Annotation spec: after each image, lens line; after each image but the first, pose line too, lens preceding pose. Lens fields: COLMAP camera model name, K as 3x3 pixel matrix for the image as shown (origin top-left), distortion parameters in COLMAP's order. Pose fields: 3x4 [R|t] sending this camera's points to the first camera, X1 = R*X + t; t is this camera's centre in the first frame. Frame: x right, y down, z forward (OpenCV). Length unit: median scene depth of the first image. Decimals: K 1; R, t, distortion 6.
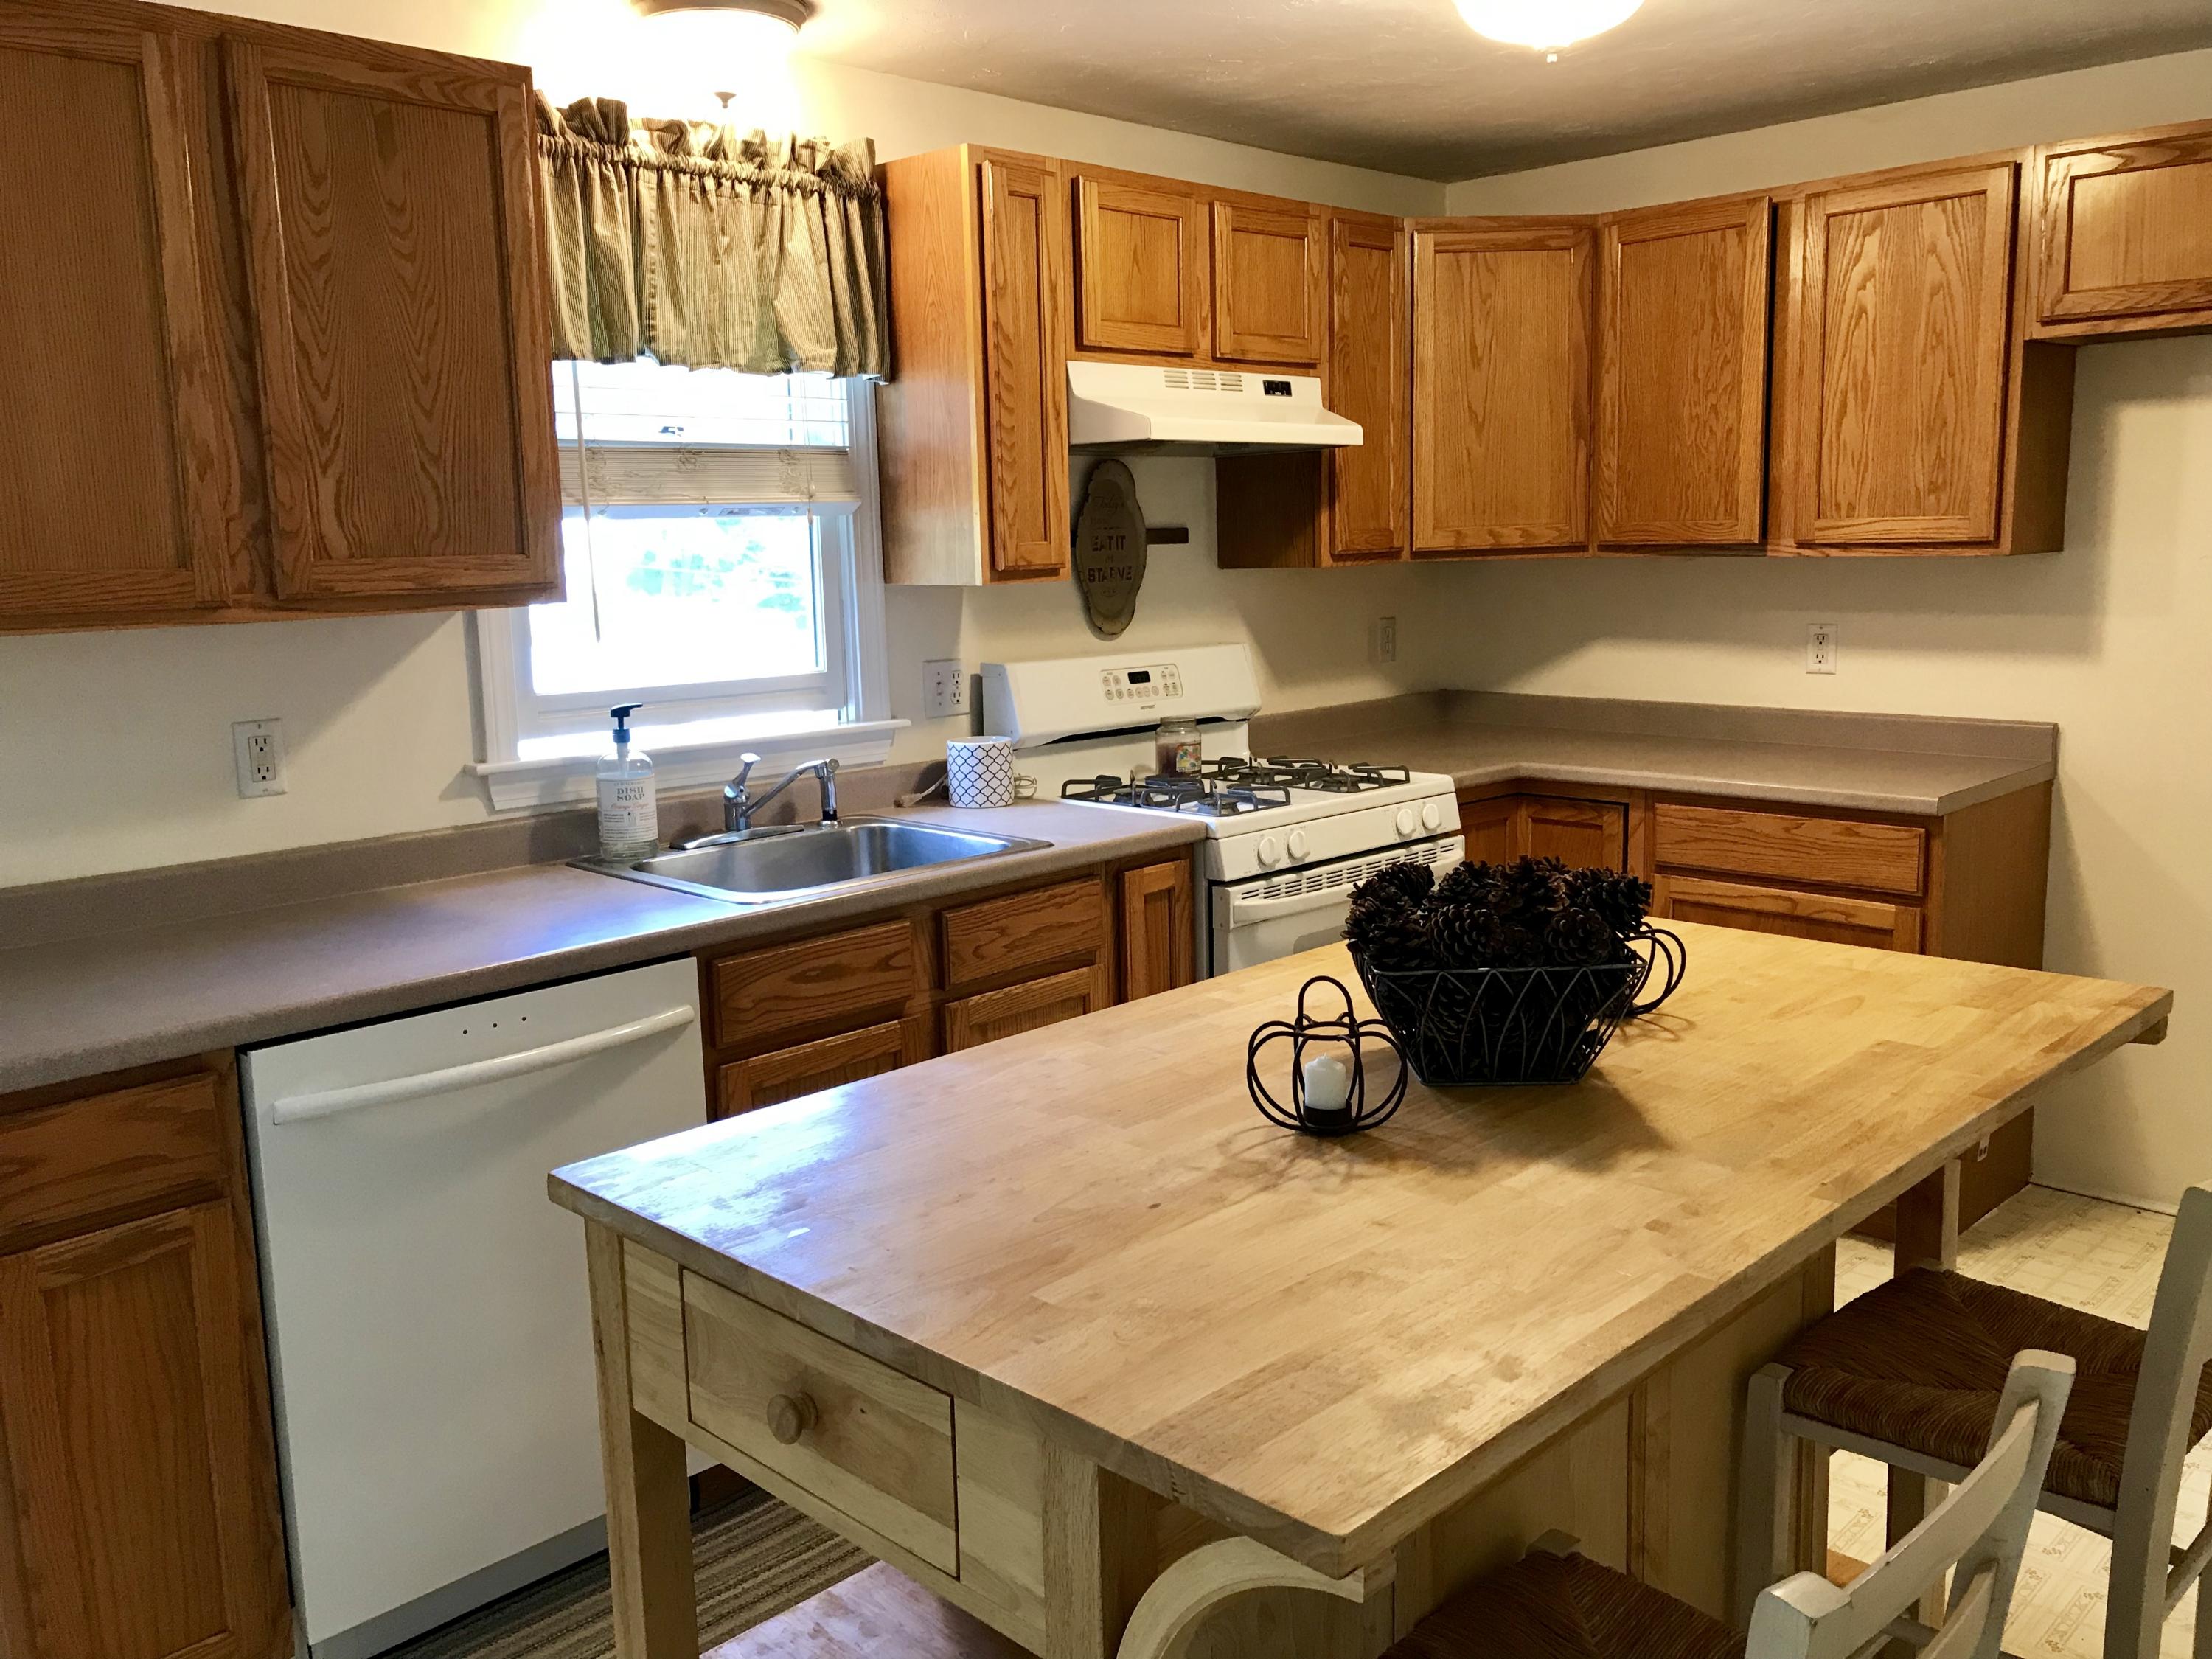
lens RADIAL K [[1820.9, 0, 1099.0], [0, 1820.9, 805.3], [0, 0, 1]] dist [0.010419, 0.006161]
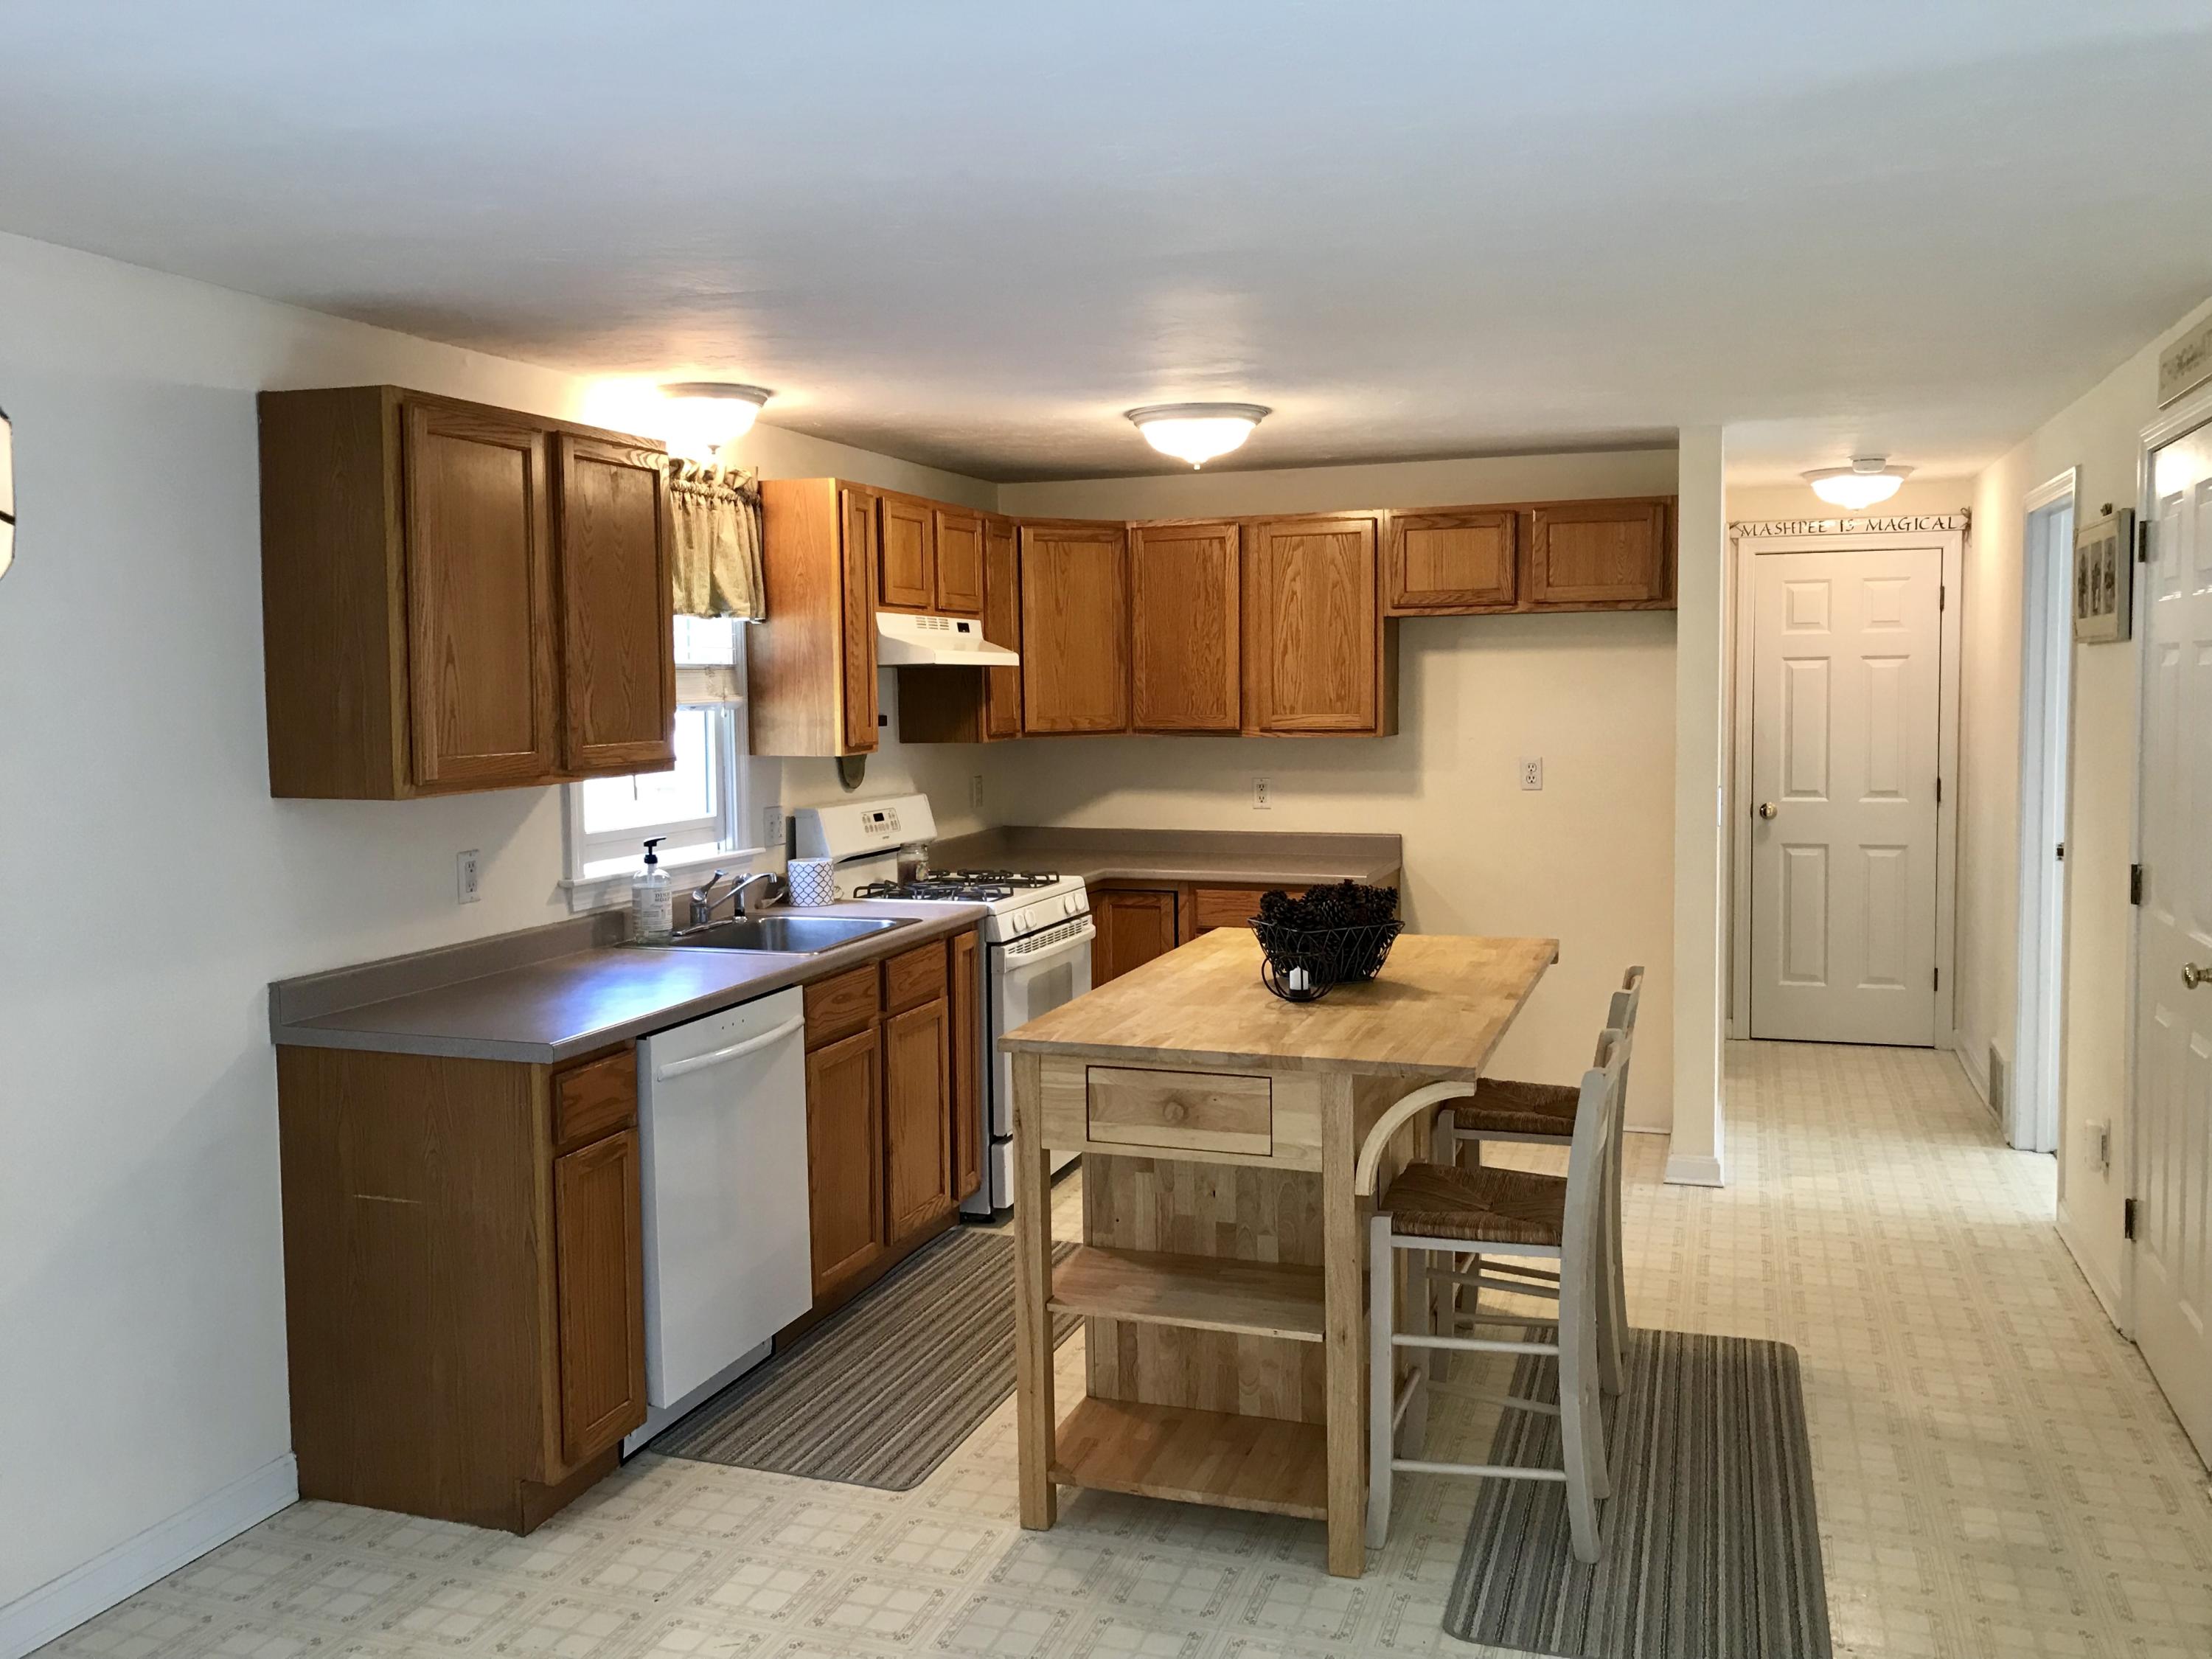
lens RADIAL K [[1784.8, 0, 1126.9], [0, 1784.8, 803.7], [0, 0, 1]] dist [0.048208, -0.041001]
pose [[0.896930, -0.016691, 0.441856, -0.508319], [0.056422, 0.995439, -0.076931, 0.046686], [-0.438557, 0.093932, 0.893781, -0.439181]]
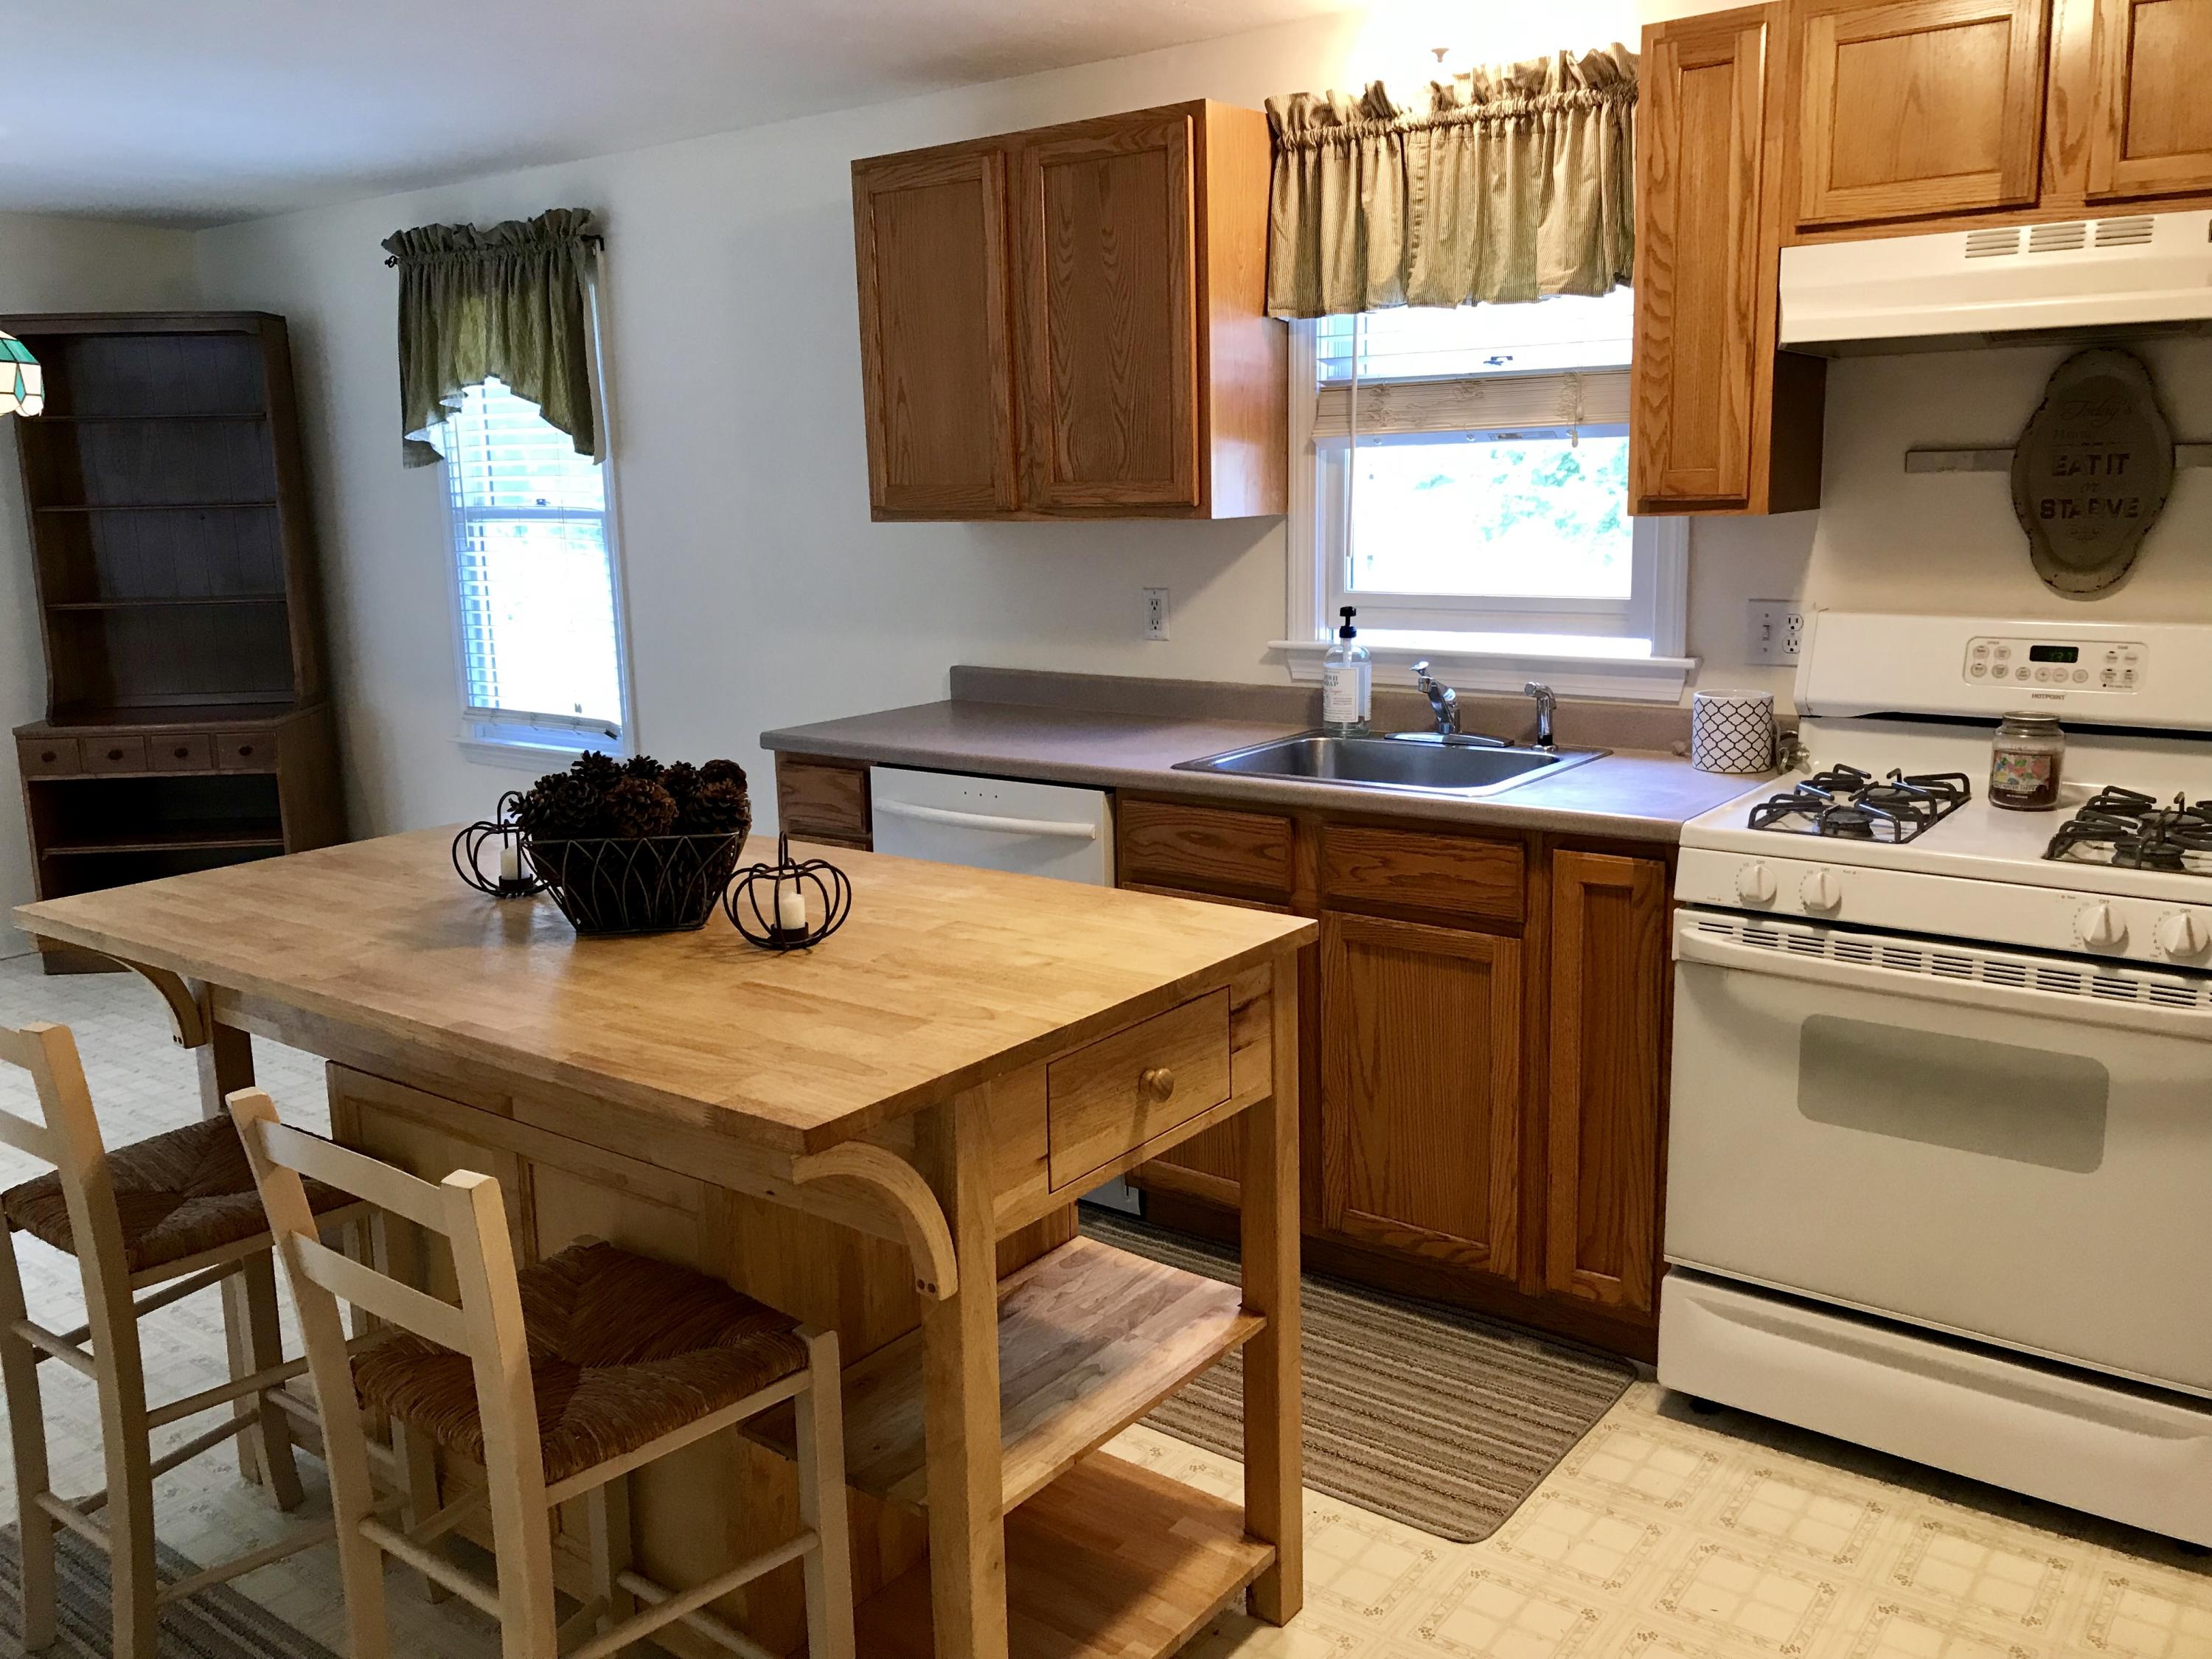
lens RADIAL K [[1820.4, 0, 1106.7], [0, 1820.4, 794.8], [0, 0, 1]] dist [0.059531, -0.145065]
pose [[0.133096, 0.196729, -0.971382, 0.807990], [-0.128578, 0.975247, 0.179894, -0.115861], [0.982727, 0.100956, 0.155096, 0.610164]]
